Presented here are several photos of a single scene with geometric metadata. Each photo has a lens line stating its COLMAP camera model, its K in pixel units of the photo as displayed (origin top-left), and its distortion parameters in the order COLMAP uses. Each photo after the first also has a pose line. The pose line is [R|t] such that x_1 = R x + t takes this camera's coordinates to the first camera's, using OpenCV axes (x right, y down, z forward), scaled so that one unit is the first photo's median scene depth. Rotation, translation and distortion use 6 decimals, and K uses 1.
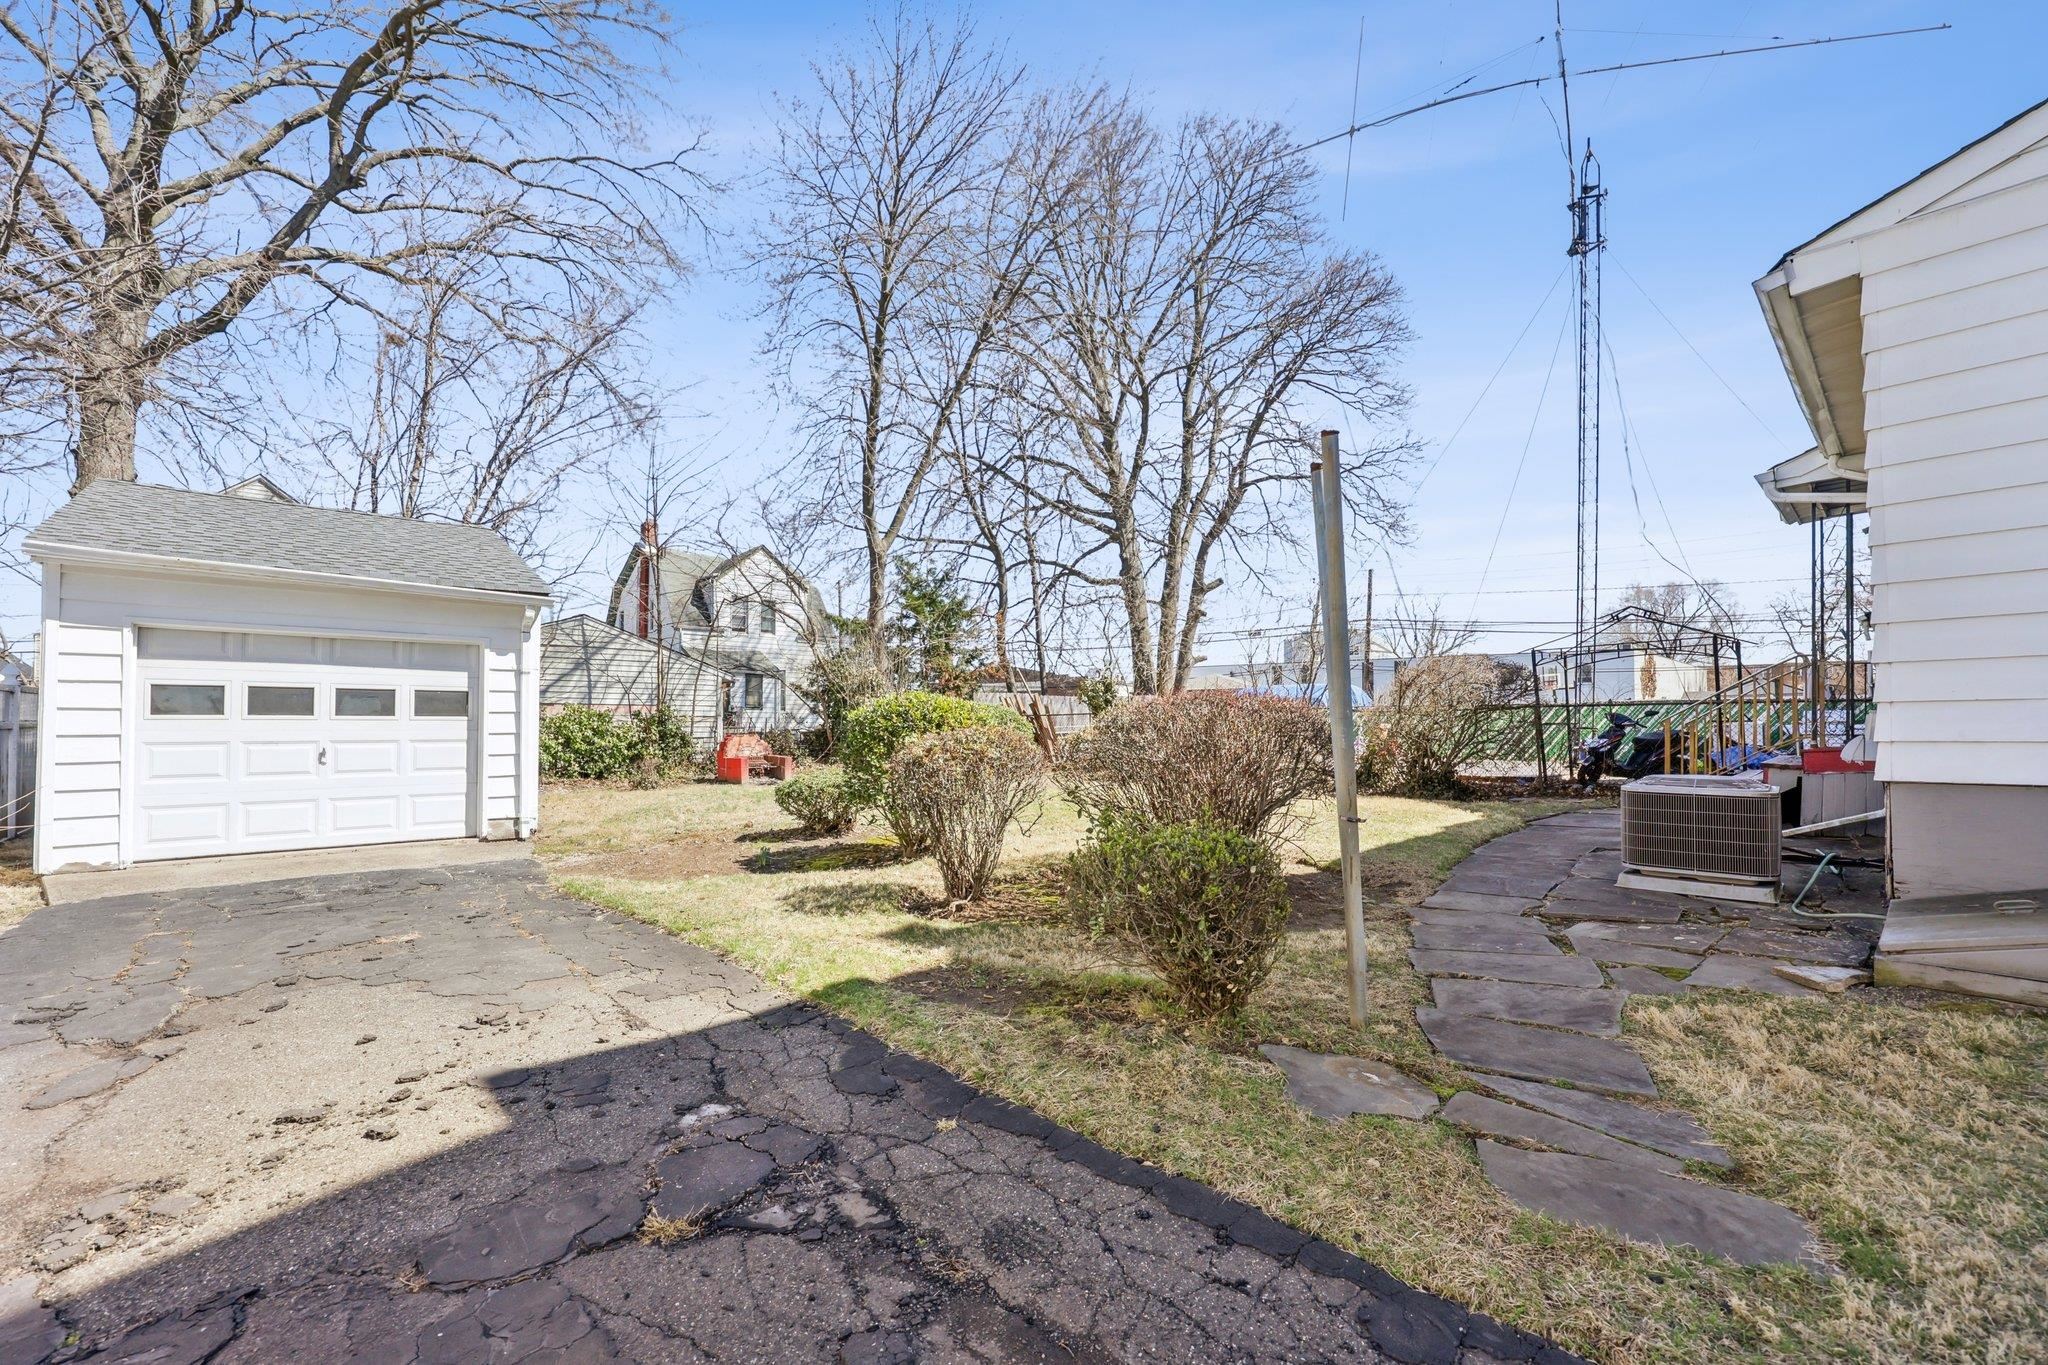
lens RADIAL K [[831.7, 0, 1025.4], [0, 831.7, 698.1], [0, 0, 1]] dist [-0.002756, 0.000797]
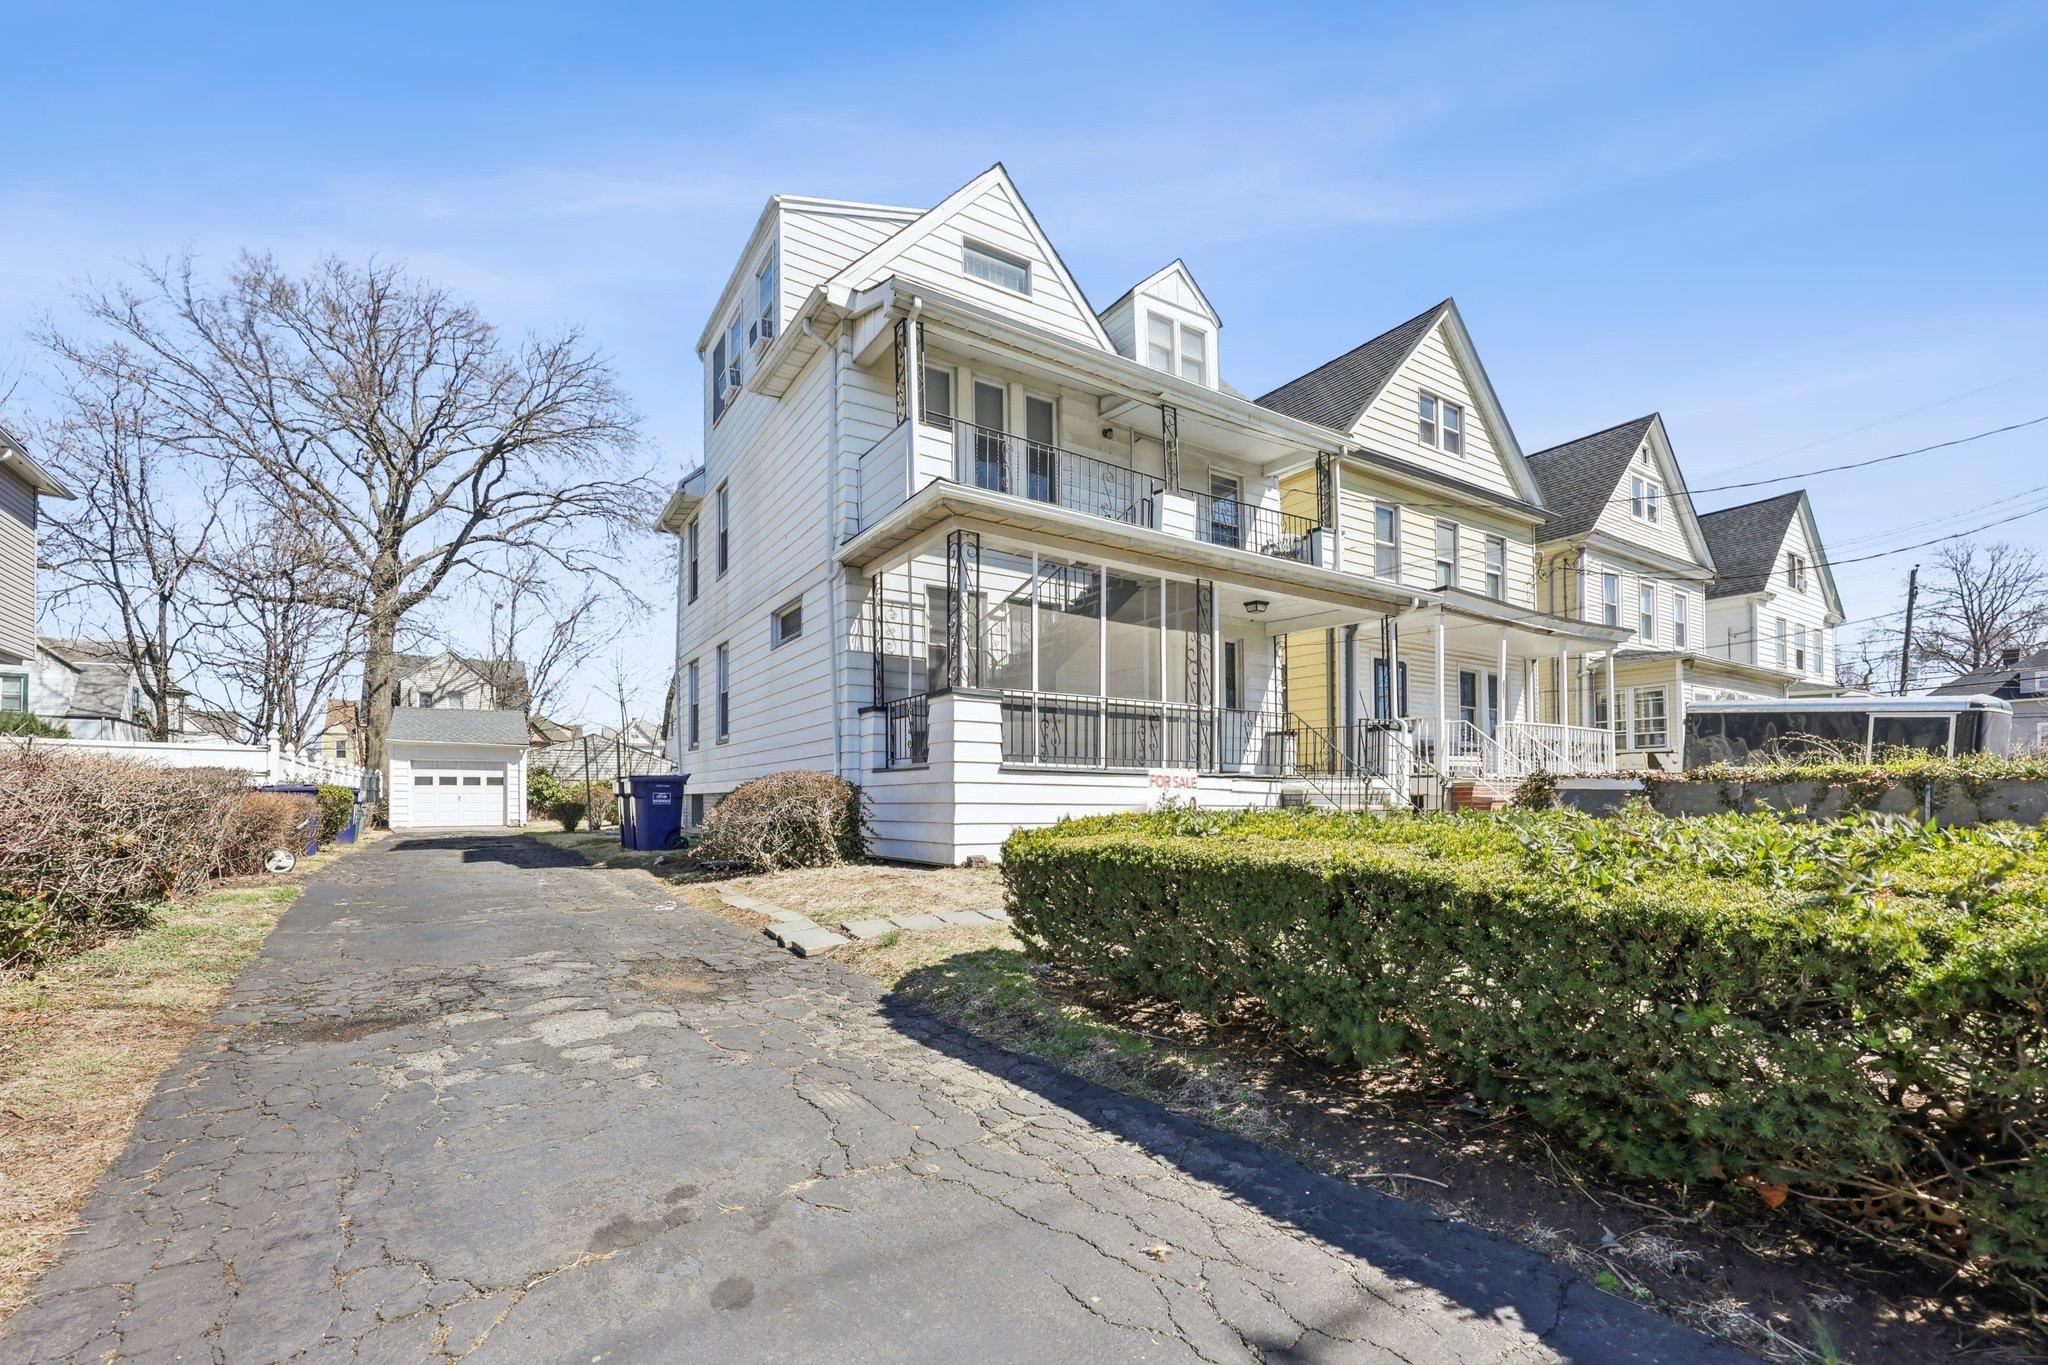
lens RADIAL K [[831.7, 0, 972.7], [0, 831.7, 793.8], [0, 0, 1]] dist [-0.002756, 0.000797]
pose [[0.981129, -0.004688, -0.193296, 1.576494], [0.009558, 0.999660, 0.024269, -0.004994], [0.193117, -0.025658, 0.980840, -1.622691]]
